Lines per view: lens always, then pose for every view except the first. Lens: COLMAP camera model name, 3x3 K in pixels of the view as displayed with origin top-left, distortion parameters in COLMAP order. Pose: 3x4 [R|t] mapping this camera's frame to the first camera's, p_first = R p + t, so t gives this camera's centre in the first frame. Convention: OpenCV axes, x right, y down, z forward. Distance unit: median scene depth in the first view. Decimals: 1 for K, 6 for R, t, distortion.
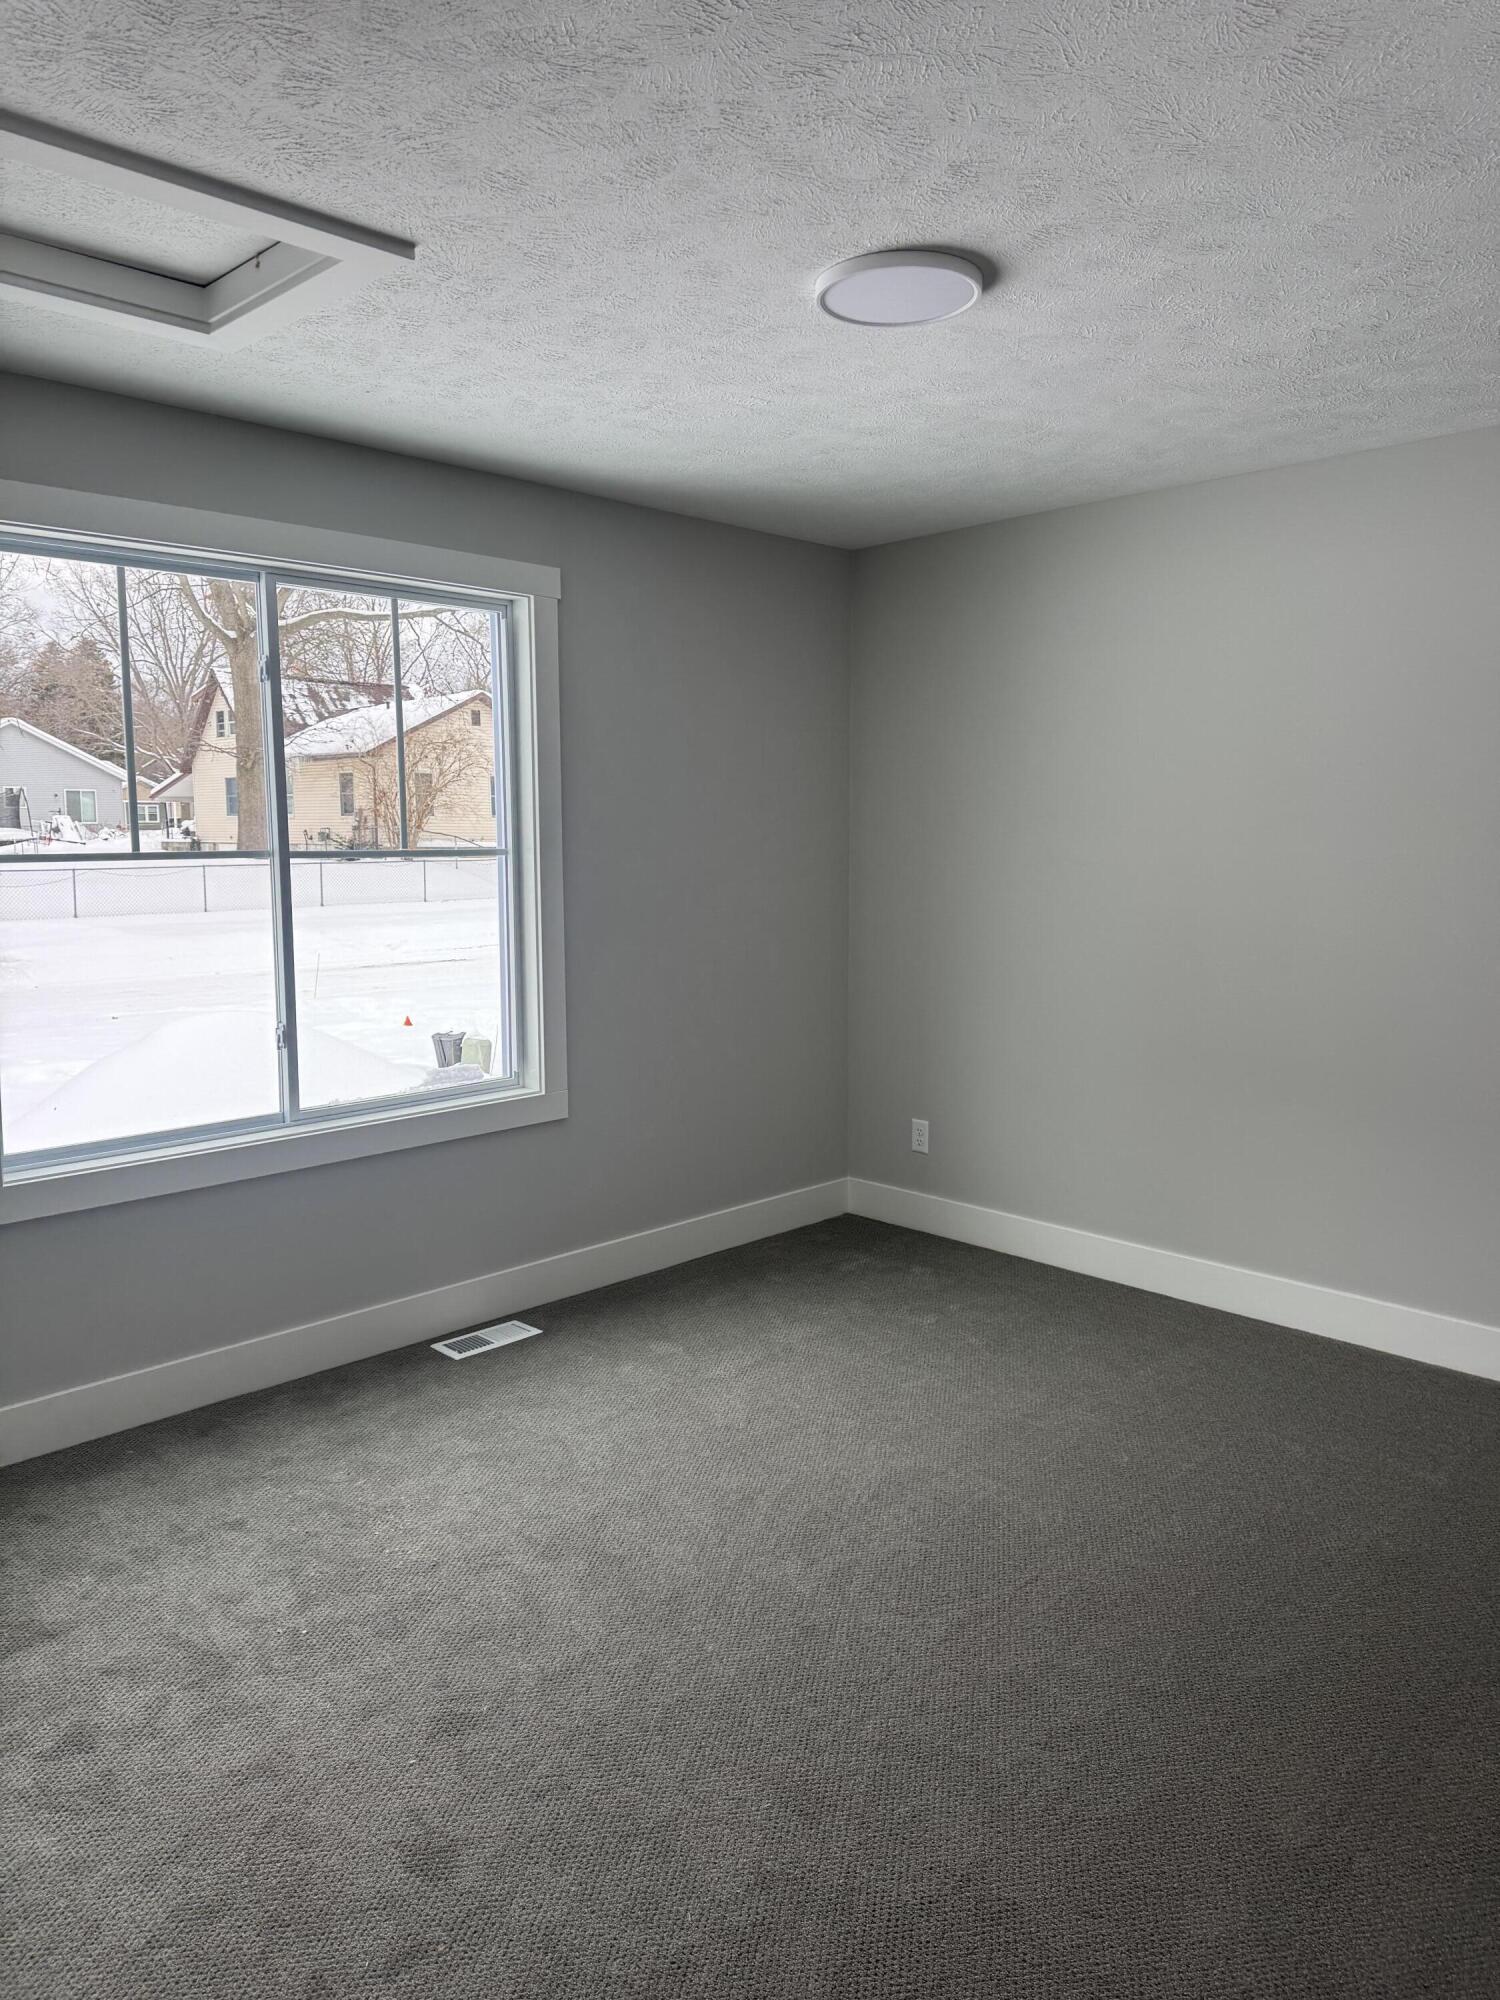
lens RADIAL K [[1462.3, 0, 739.4], [0, 1462.3, 999.4], [0, 0, 1]] dist [0.051761, -0.027282]
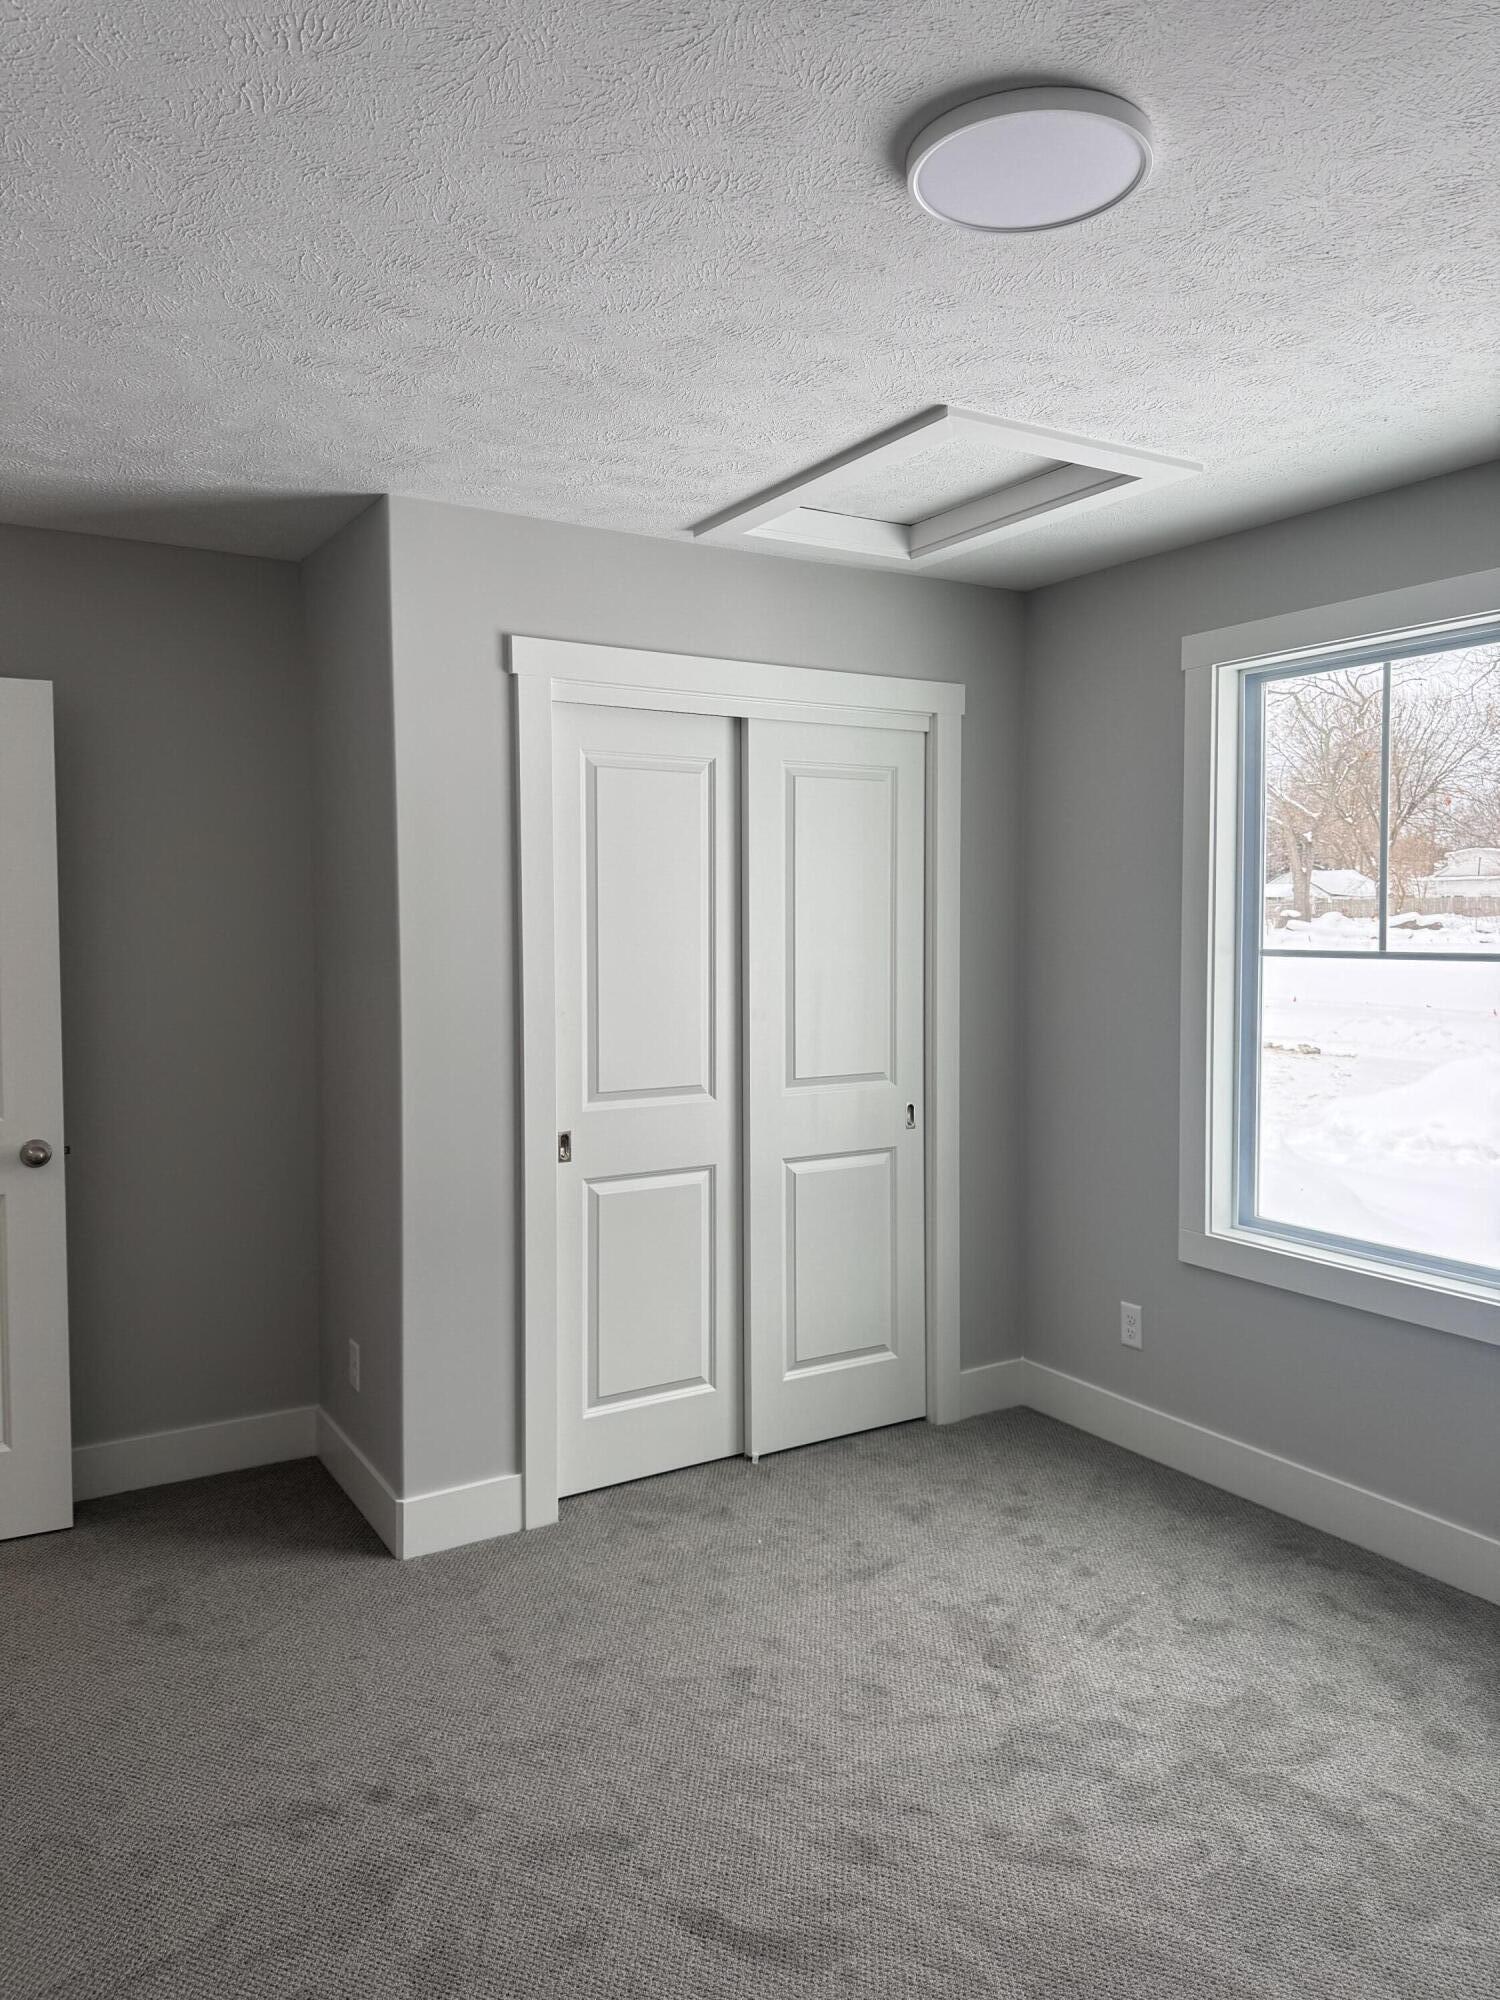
lens RADIAL K [[1462.3, 0, 739.4], [0, 1462.3, 999.4], [0, 0, 1]] dist [0.051761, -0.027282]
pose [[-0.259967, 0.052747, -0.964176, 0.688733], [-0.103411, 0.991244, 0.082111, -0.112969], [0.960064, 0.121053, -0.252236, 0.911329]]
